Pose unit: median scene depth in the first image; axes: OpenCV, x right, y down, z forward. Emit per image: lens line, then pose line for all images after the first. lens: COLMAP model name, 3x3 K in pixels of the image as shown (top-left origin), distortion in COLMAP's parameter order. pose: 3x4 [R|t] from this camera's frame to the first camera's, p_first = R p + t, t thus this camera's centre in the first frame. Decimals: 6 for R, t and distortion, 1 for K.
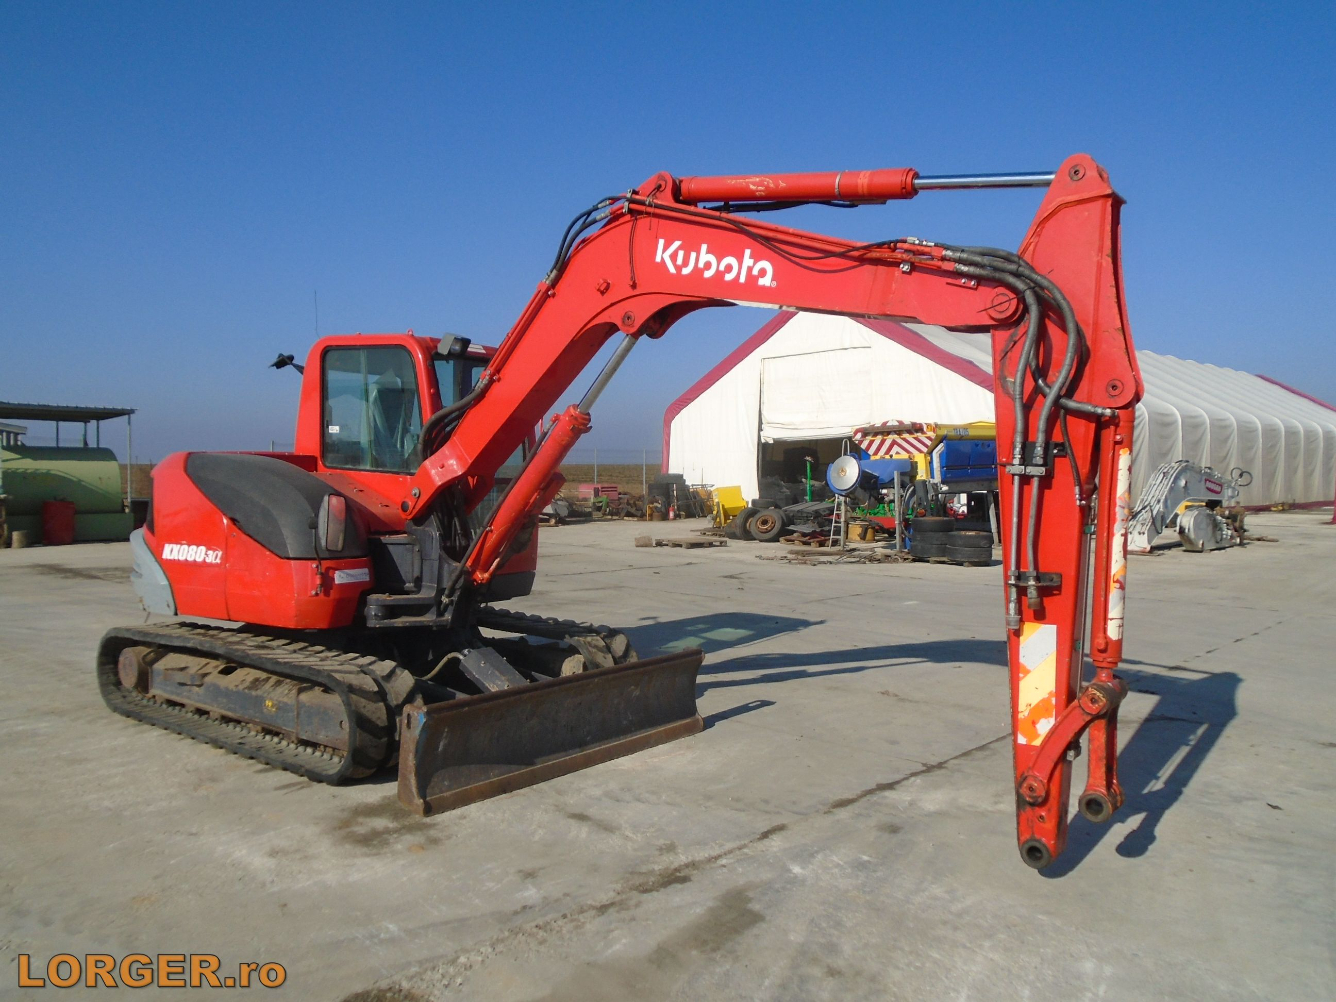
lens RADIAL K [[1036.7, 0, 668.0], [0, 1036.7, 501.0], [0, 0, 1]] dist [-0.012828, 0.010635]
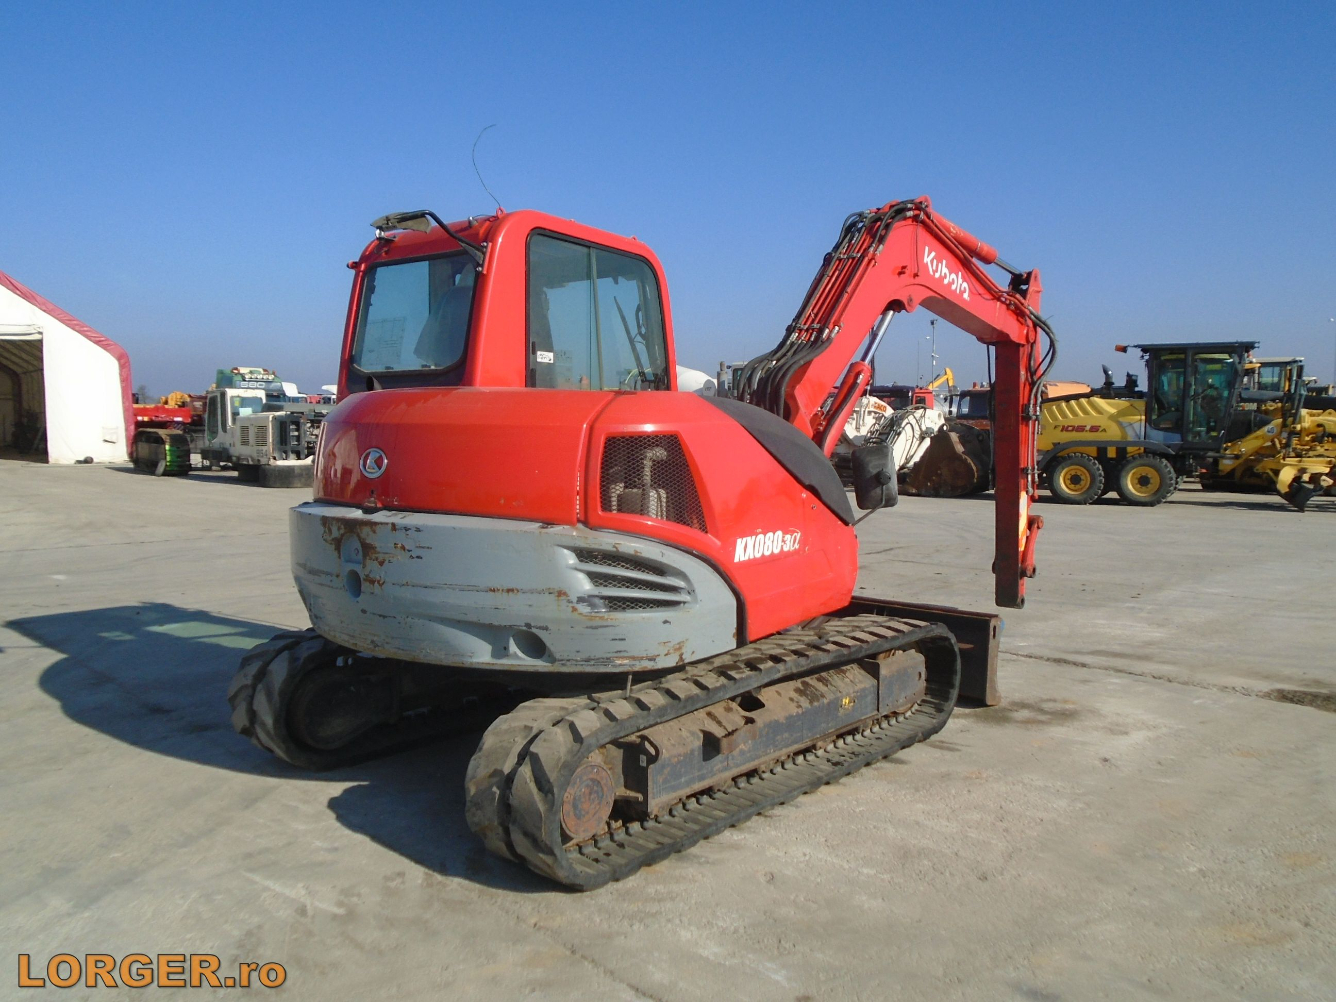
lens RADIAL K [[1033.8, 0, 668.0], [0, 1033.8, 501.0], [0, 0, 1]] dist [-0.012174, 0.011595]
pose [[0.066412, -0.086343, 0.994049, -1.084936], [0.024653, 0.996087, 0.084873, -0.035041], [-0.997488, 0.018870, 0.068281, 0.972849]]
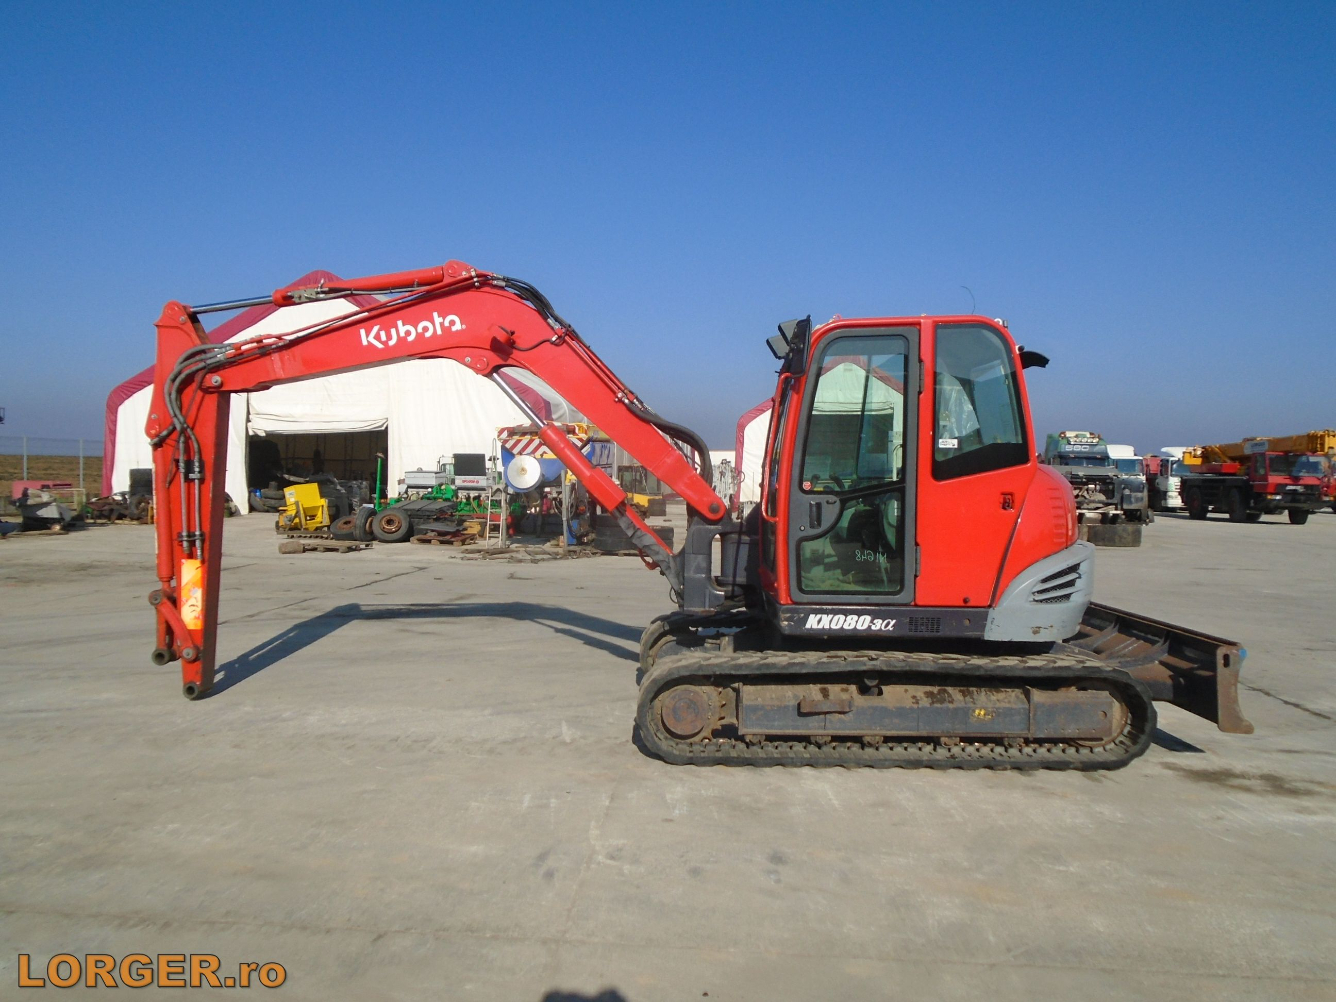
lens RADIAL K [[1033.8, 0, 668.0], [0, 1033.8, 501.0], [0, 0, 1]] dist [-0.012174, 0.011595]
pose [[0.778730, -0.014096, 0.627201, -1.125554], [0.010104, 0.999900, 0.009928, -0.021603], [-0.627278, -0.001394, 0.778794, 0.364729]]
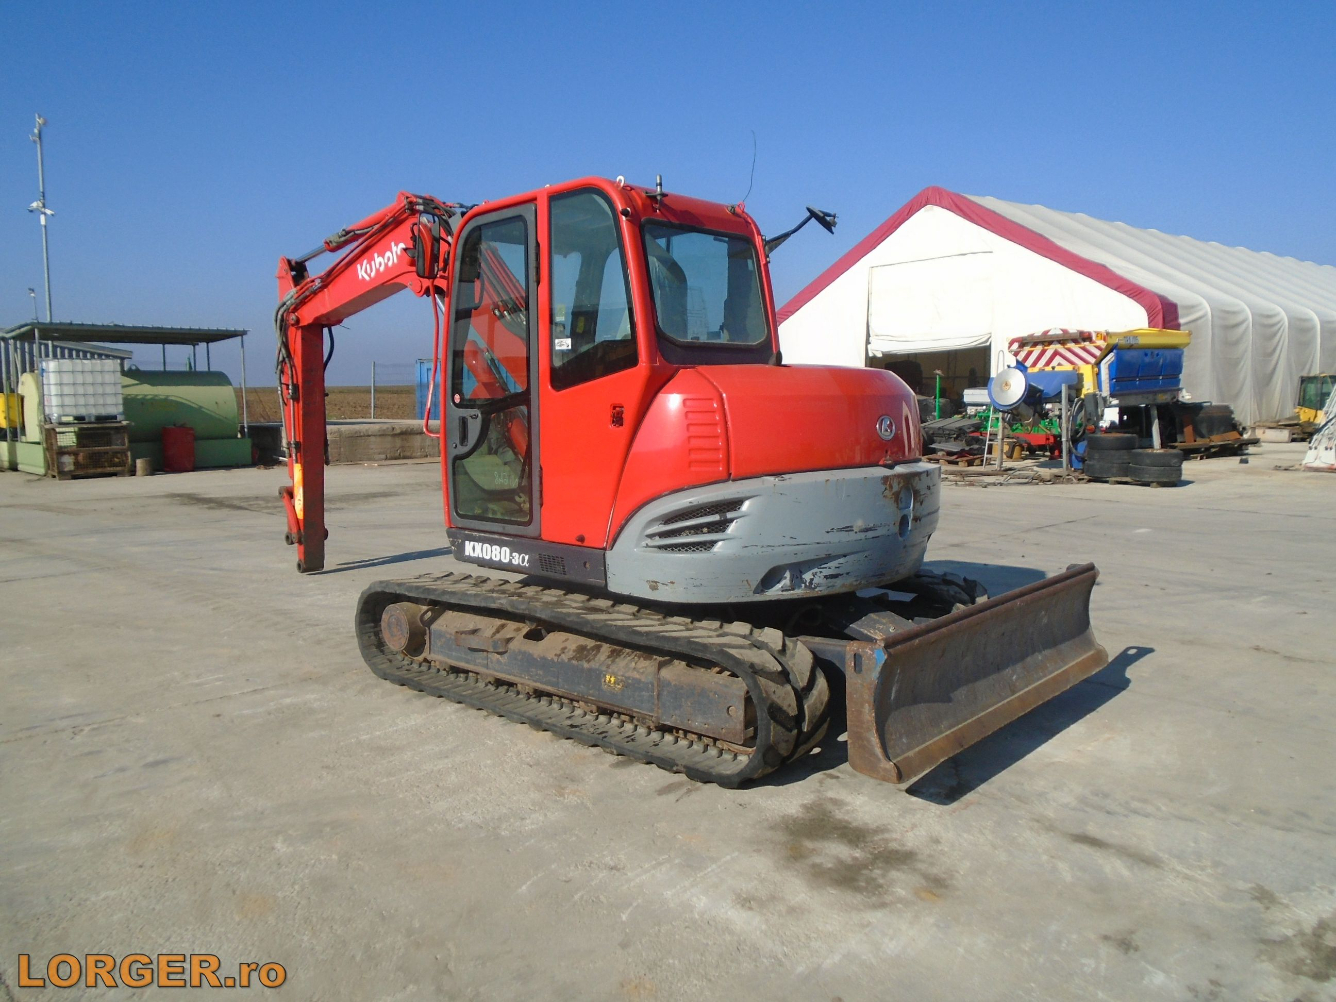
lens RADIAL K [[1033.8, 0, 668.0], [0, 1033.8, 501.0], [0, 0, 1]] dist [-0.012174, 0.011595]
pose [[0.998570, -0.007832, -0.052876, -0.266327], [0.012021, 0.996772, 0.079385, -0.007107], [0.052083, -0.079907, 0.995441, 0.184099]]
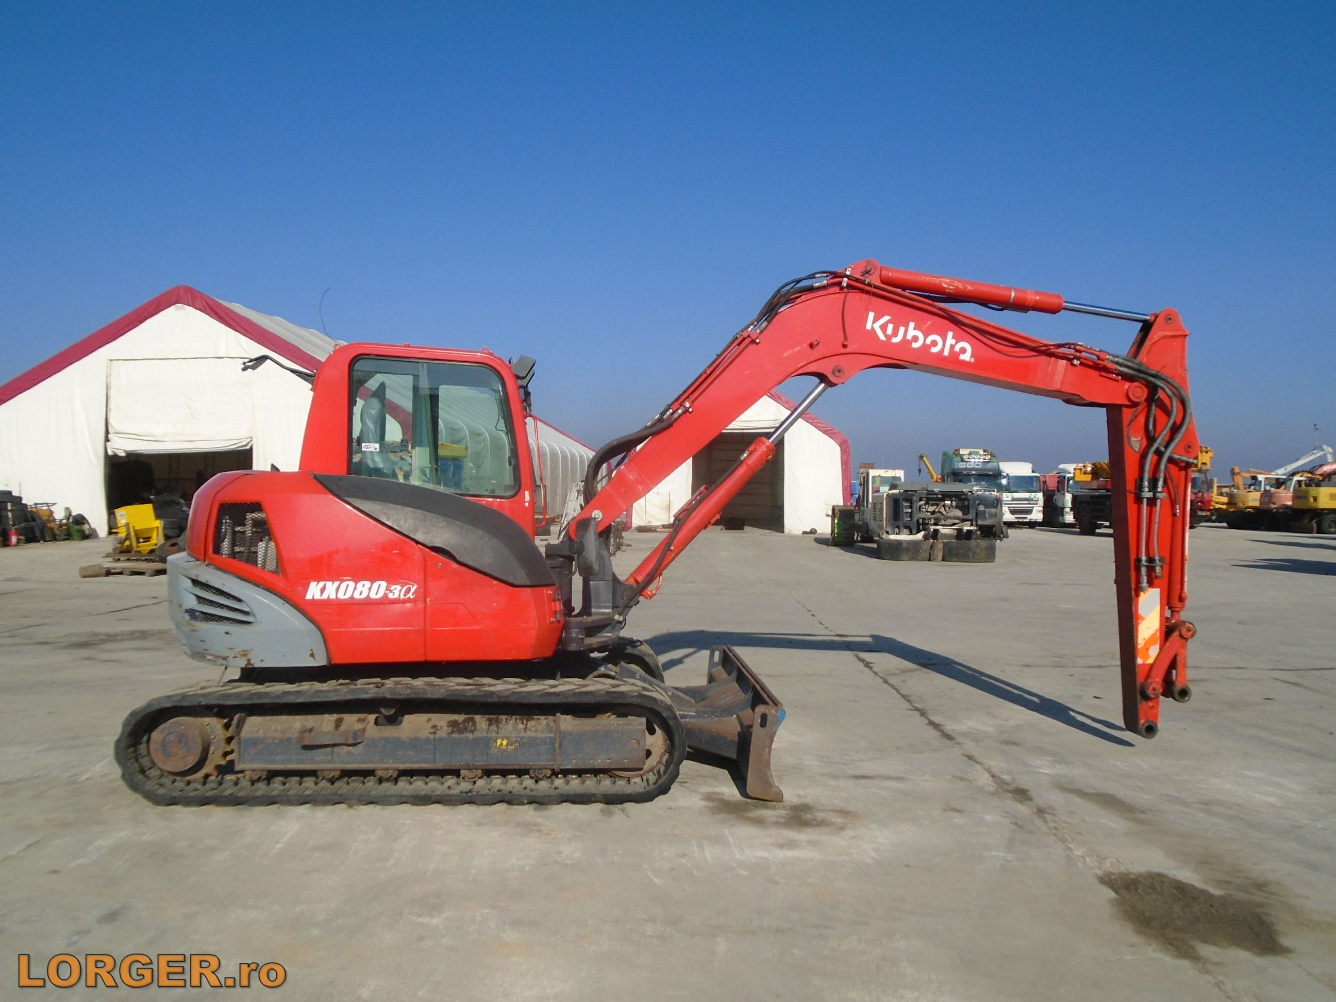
lens RADIAL K [[1033.8, 0, 668.0], [0, 1033.8, 501.0], [0, 0, 1]] dist [-0.012174, 0.011595]
pose [[0.746563, -0.006754, 0.665281, -0.804637], [0.016548, 0.999828, -0.008419, -0.011748], [-0.665109, 0.017295, 0.746546, 0.175985]]
